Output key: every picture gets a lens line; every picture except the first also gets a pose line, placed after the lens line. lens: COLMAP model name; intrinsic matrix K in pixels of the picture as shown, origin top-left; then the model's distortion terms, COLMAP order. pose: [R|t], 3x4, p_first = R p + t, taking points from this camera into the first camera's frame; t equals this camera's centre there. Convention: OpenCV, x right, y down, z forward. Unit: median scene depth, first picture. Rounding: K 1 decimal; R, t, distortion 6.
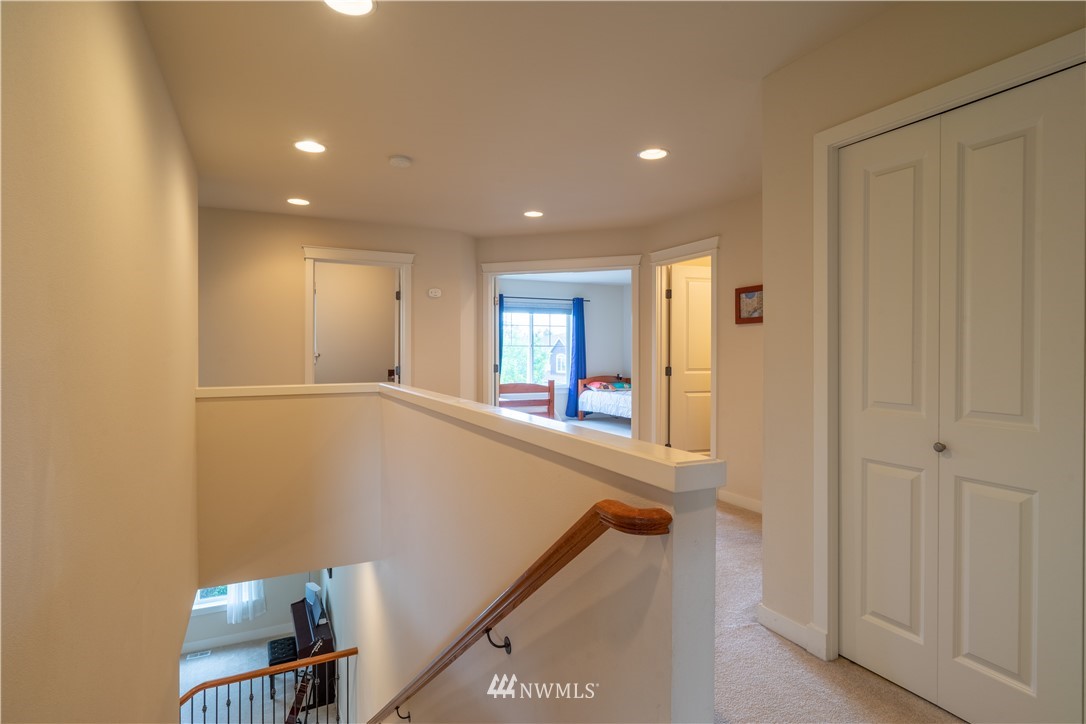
lens RADIAL K [[561.8, 0, 543.7], [0, 561.8, 362.4], [0, 0, 1]] dist [-0.055413, 0.010448]
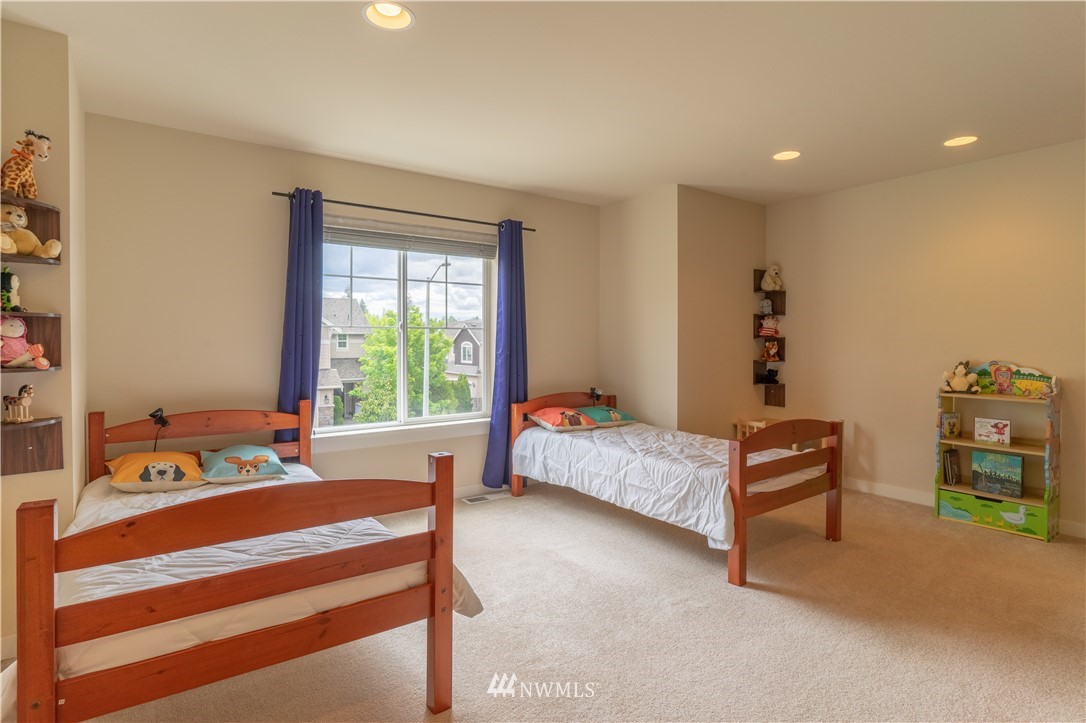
lens RADIAL K [[561.8, 0, 545.0], [0, 561.8, 352.0], [0, 0, 1]] dist [-0.055413, 0.010448]
pose [[0.985424, -0.001008, 0.170111, 0.012524], [0.000183, 0.999988, 0.004867, -0.012293], [-0.170114, -0.004765, 0.985413, 0.557684]]
